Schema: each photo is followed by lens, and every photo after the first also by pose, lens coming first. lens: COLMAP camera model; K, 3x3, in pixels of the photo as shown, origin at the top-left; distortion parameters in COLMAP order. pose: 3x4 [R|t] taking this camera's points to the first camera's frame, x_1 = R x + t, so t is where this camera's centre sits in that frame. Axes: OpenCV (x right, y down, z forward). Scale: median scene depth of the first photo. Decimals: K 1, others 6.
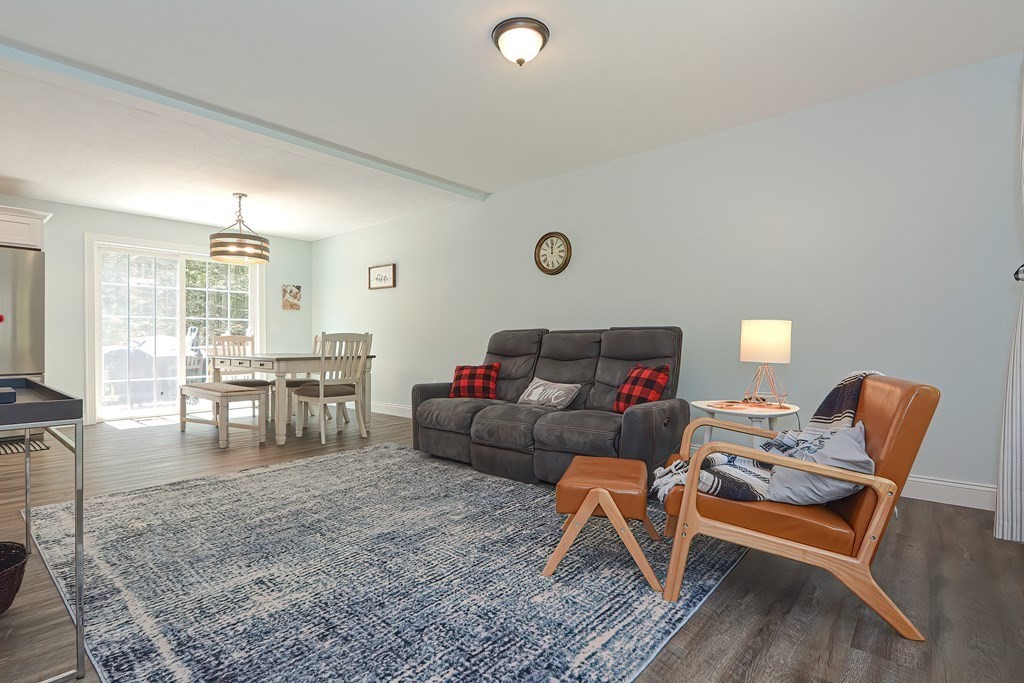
lens RADIAL K [[492.0, 0, 494.3], [0, 492.0, 348.4], [0, 0, 1]] dist [0.006621, -0.006721]
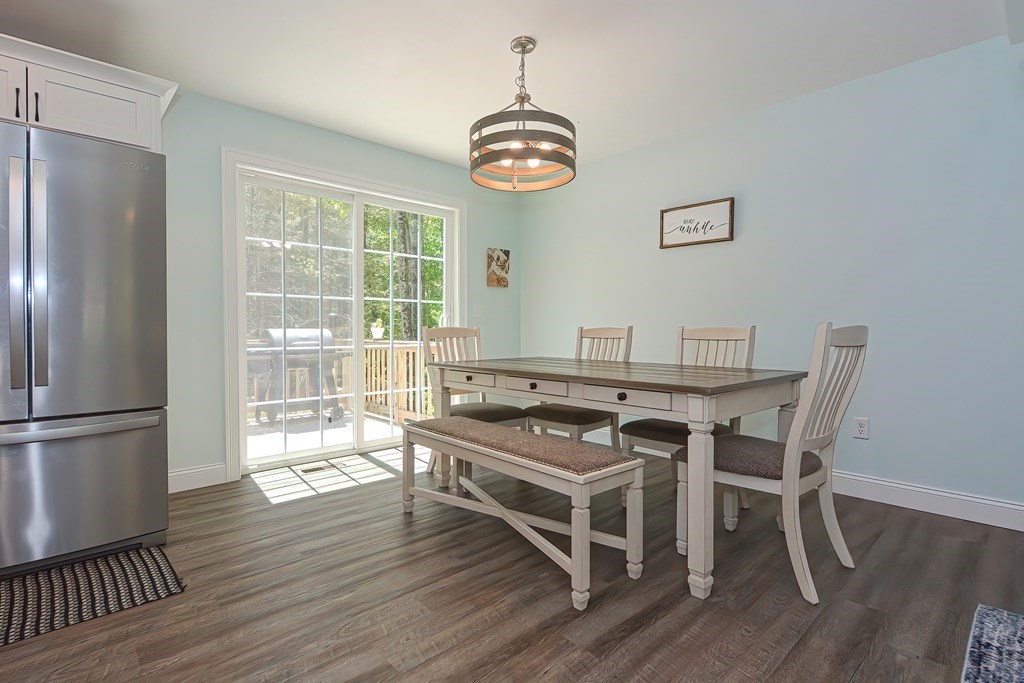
lens RADIAL K [[492.0, 0, 495.6], [0, 492.0, 338.2], [0, 0, 1]] dist [0.006621, -0.006721]
pose [[0.993885, 0.003384, -0.110369, -1.089505], [-0.003190, 0.999993, 0.001939, -0.038176], [0.110375, -0.001575, 0.993889, 1.126076]]
